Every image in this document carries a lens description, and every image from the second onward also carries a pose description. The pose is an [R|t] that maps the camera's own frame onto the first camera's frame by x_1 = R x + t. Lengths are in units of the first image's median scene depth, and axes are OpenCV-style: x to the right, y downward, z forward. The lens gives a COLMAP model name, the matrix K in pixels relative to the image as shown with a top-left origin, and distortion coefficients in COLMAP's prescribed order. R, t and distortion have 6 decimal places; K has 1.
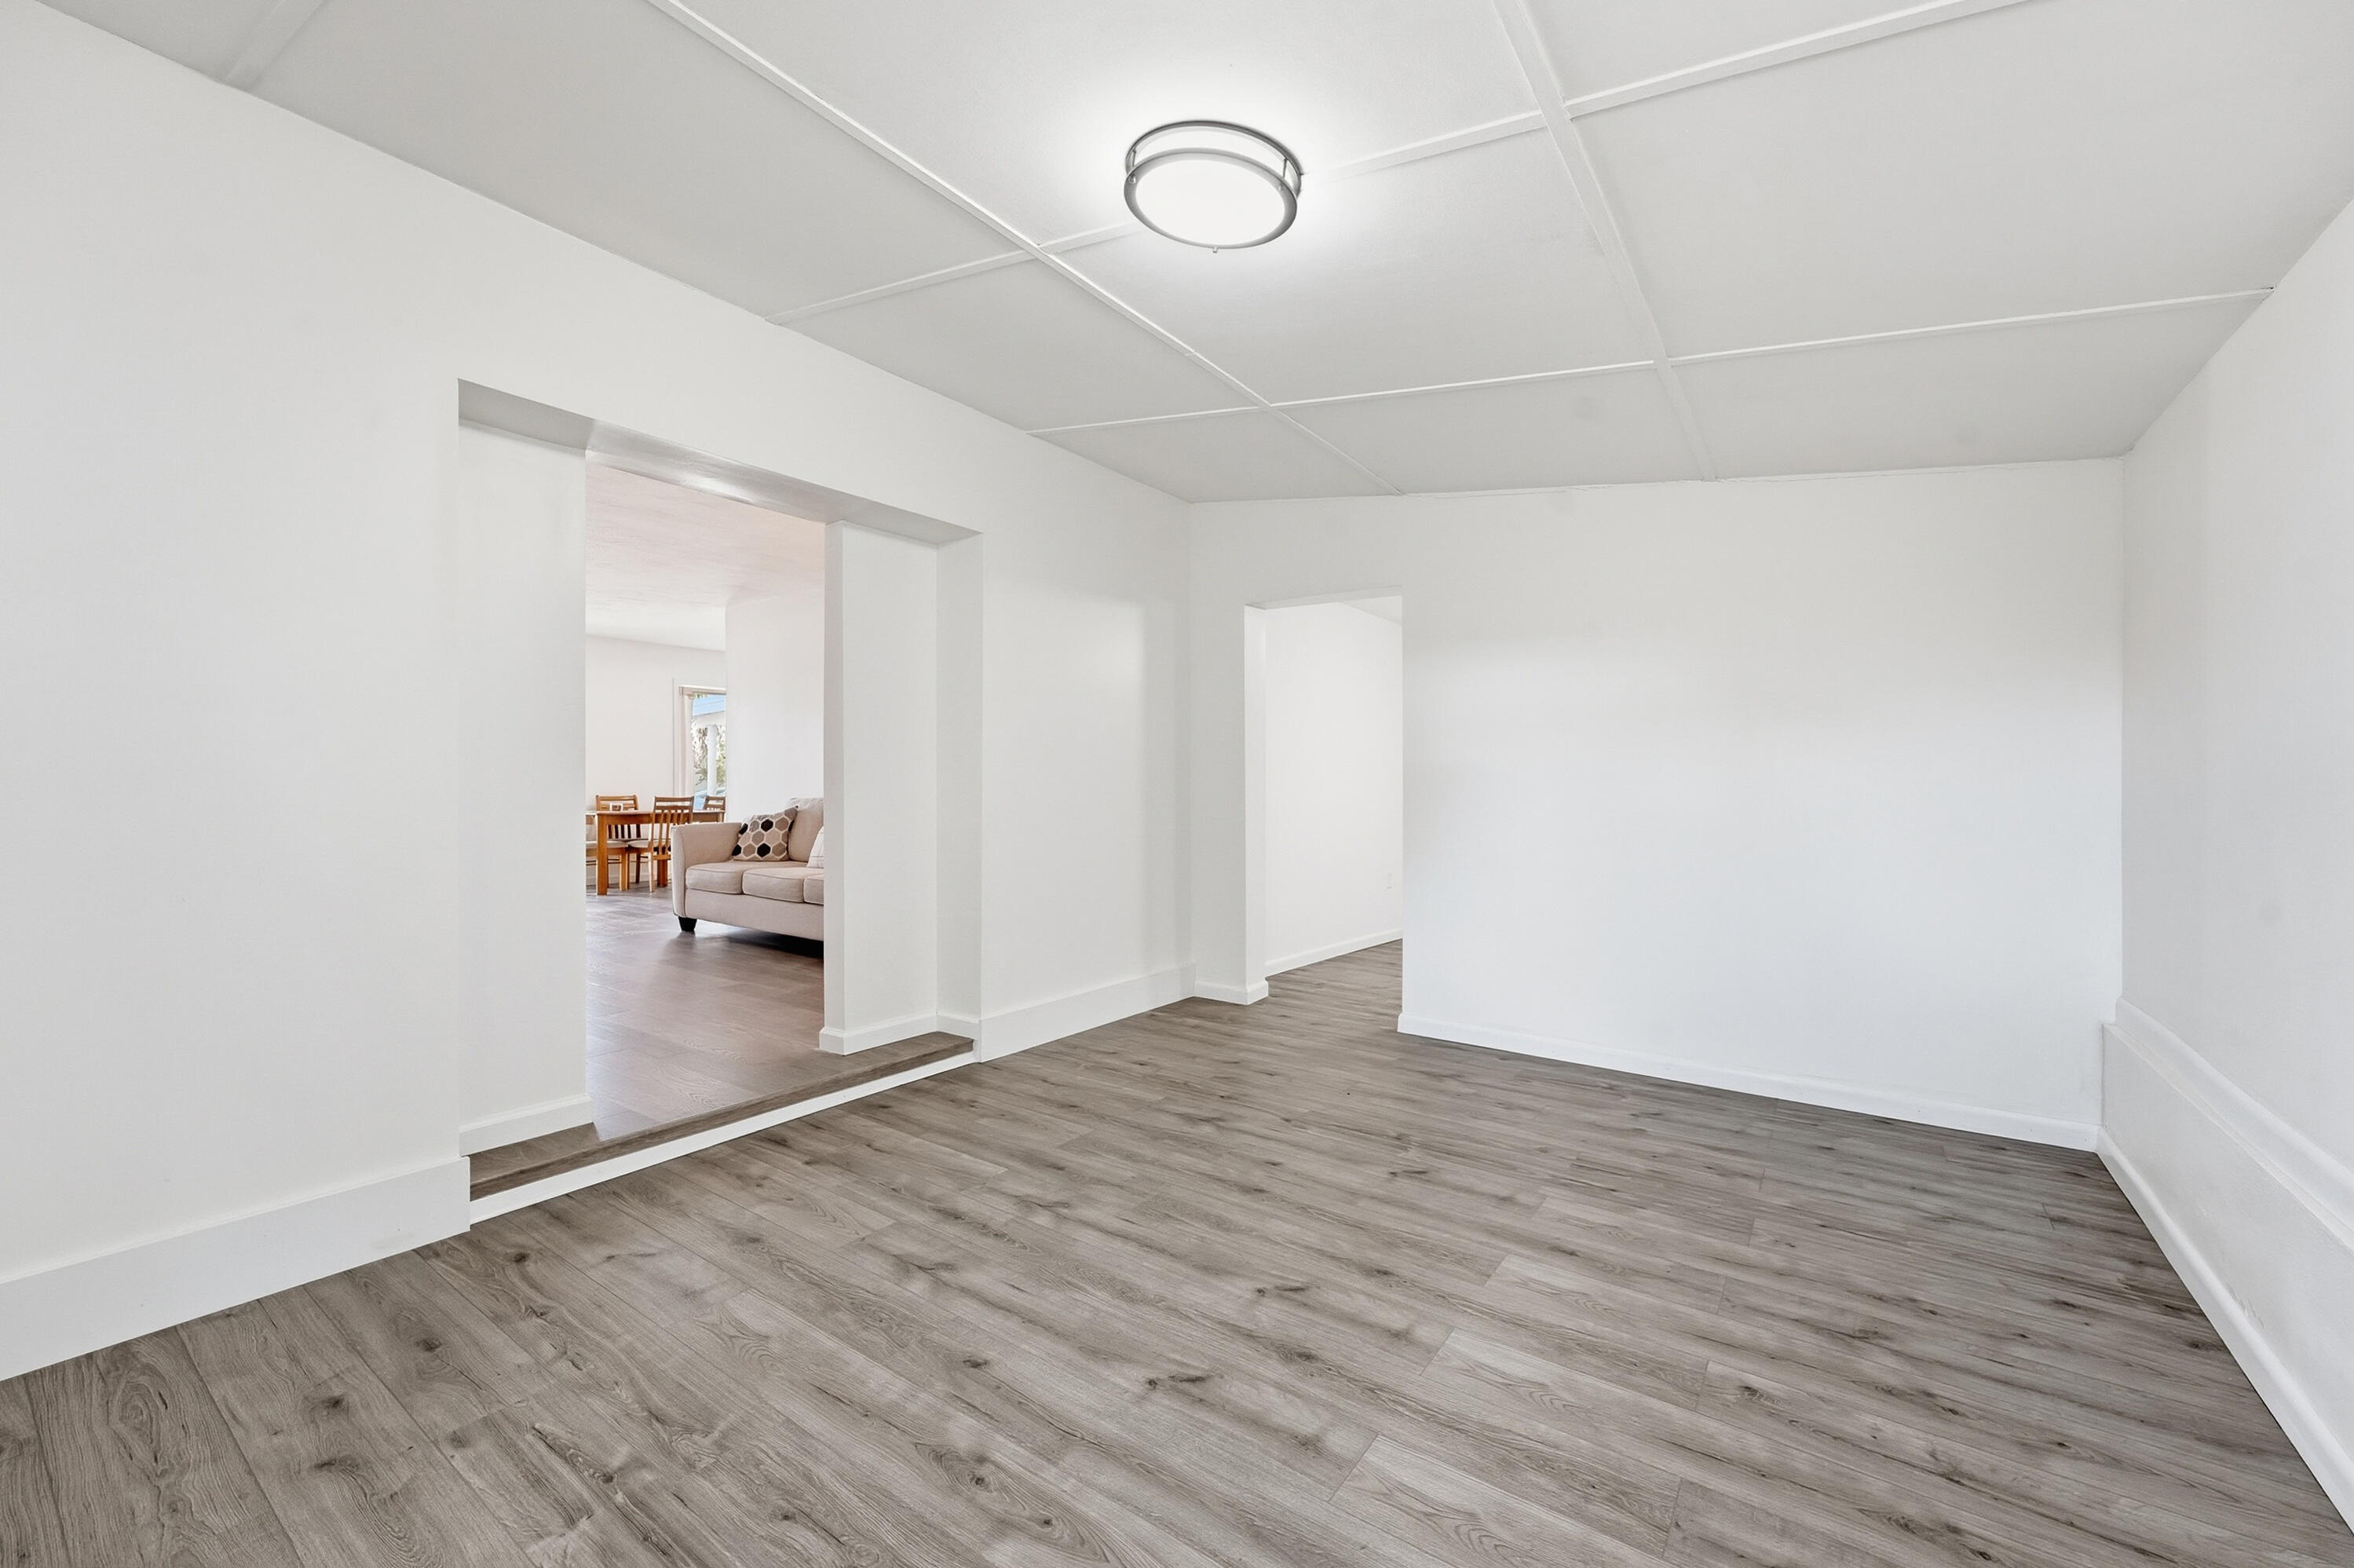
lens RADIAL K [[937.1, 0, 1190.9], [0, 937.1, 761.4], [0, 0, 1]] dist [-0.002627, 0.000250]
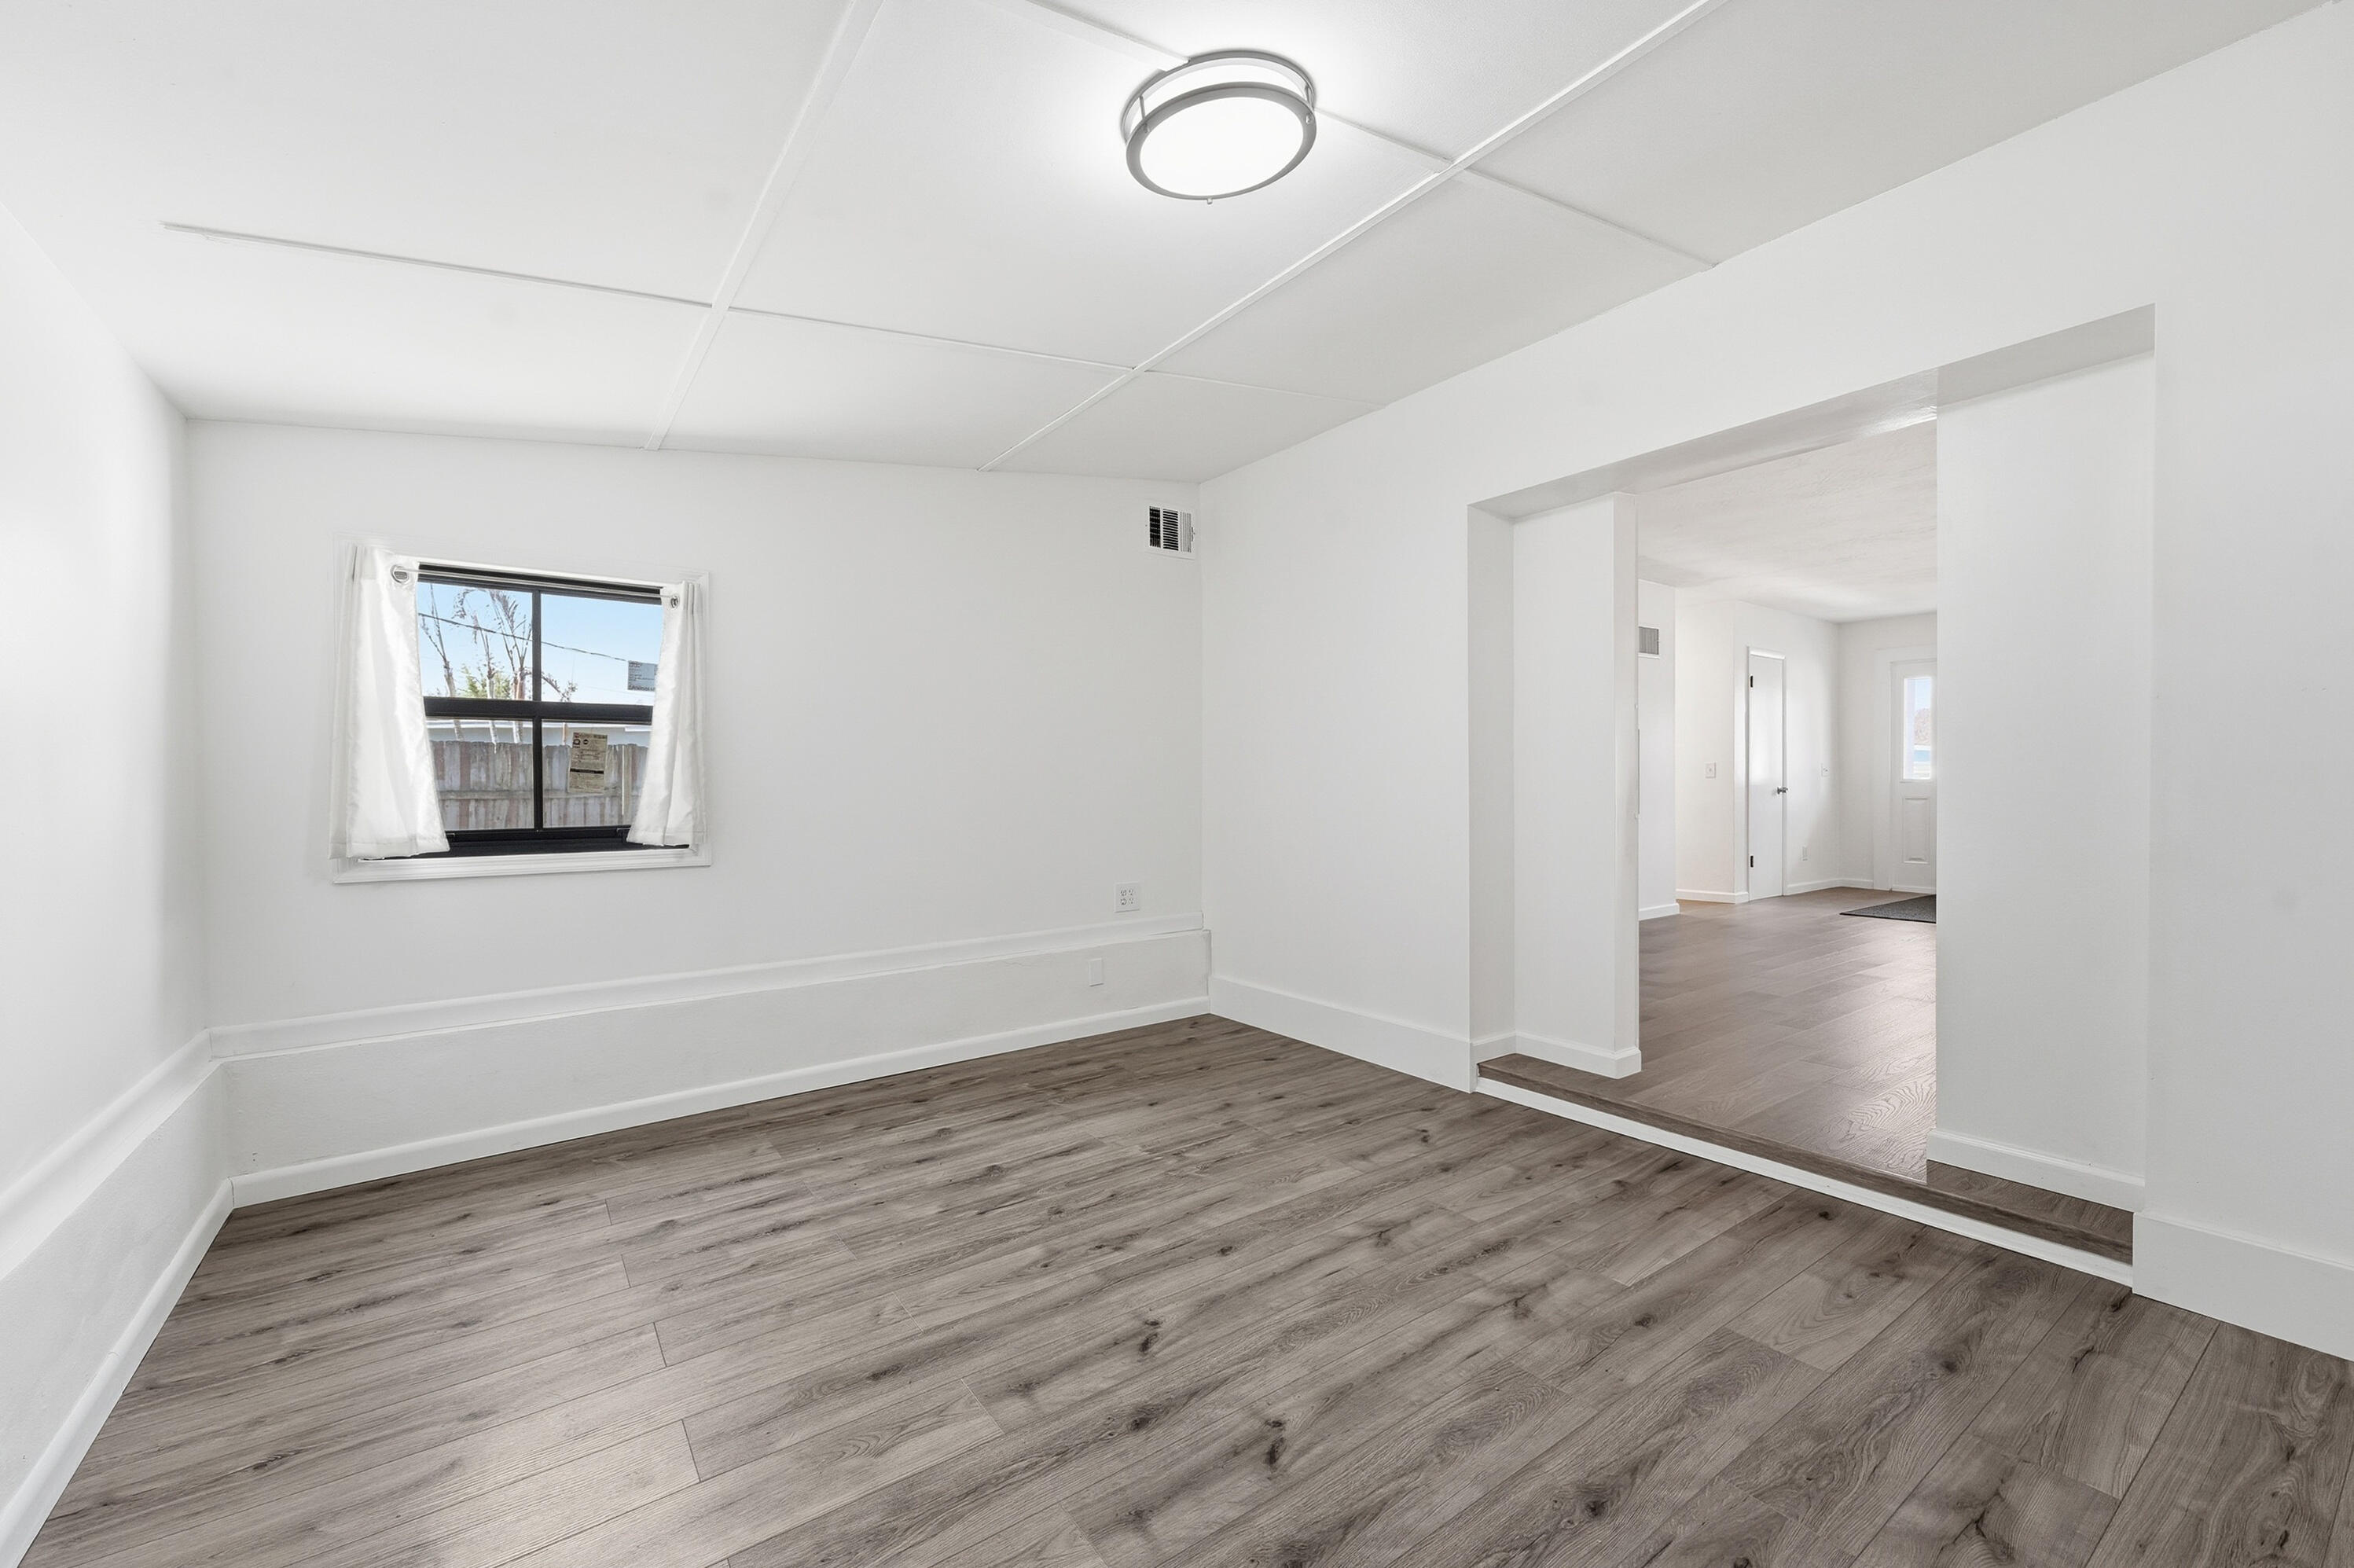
lens RADIAL K [[937.1, 0, 1191.2], [0, 937.1, 801.0], [0, 0, 1]] dist [-0.002627, 0.000250]
pose [[-0.316388, 0.014539, -0.948519, 0.856980], [0.030988, 0.999507, 0.004984, 0.023984], [0.948124, -0.027815, -0.316682, 1.204025]]
